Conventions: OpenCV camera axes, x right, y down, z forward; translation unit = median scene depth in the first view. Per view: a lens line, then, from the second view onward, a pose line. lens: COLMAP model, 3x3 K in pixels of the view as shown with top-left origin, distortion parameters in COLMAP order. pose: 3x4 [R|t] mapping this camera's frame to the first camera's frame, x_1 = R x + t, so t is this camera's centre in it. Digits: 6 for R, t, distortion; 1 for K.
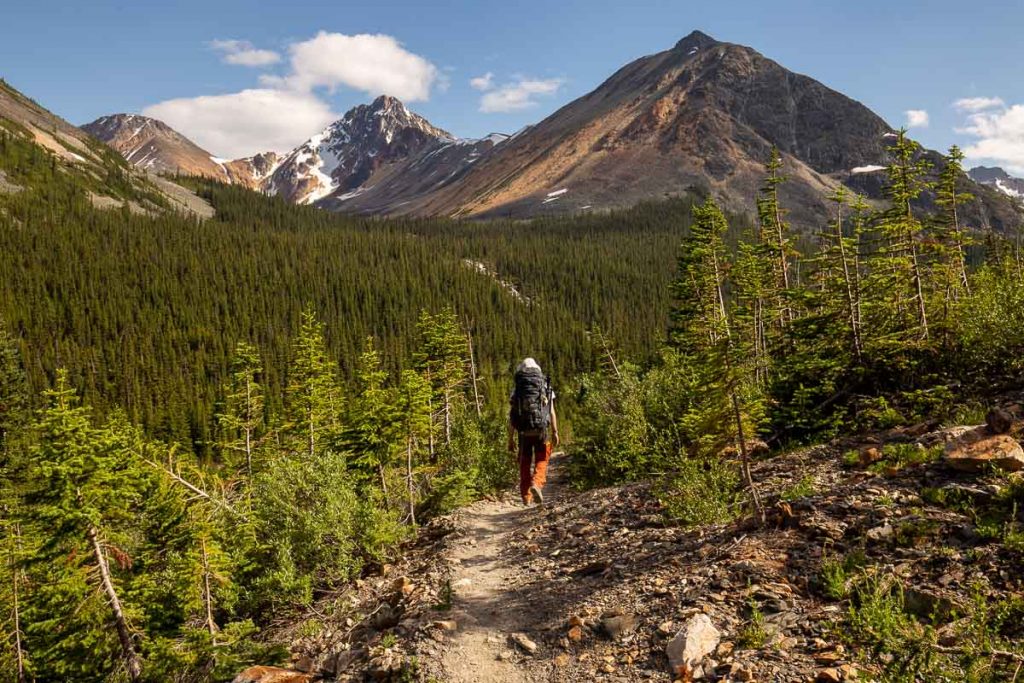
lens RADIAL K [[1001.4, 0, 512.0], [0, 1001.4, 341.5], [0, 0, 1]] dist [-0.008218, 0.012213]
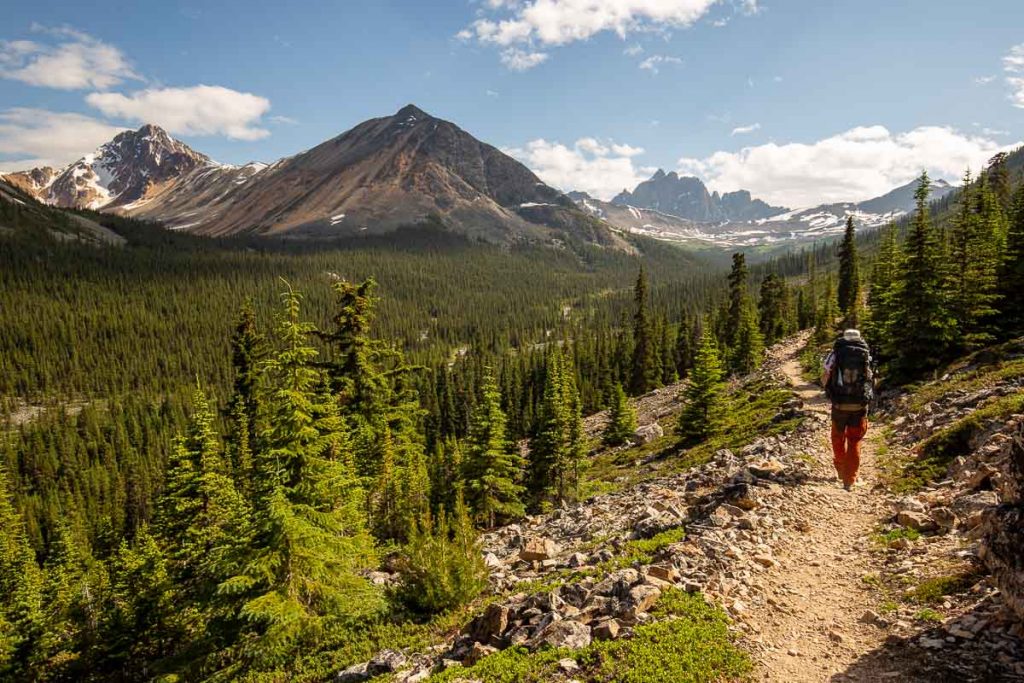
lens RADIAL K [[1001.4, 0, 512.0], [0, 1001.4, 341.5], [0, 0, 1]] dist [-0.008218, 0.012213]
pose [[0.904479, -0.056638, 0.422742, -0.304293], [0.037387, 0.997857, 0.053698, -0.027336], [-0.424877, -0.032763, 0.904658, -0.397424]]
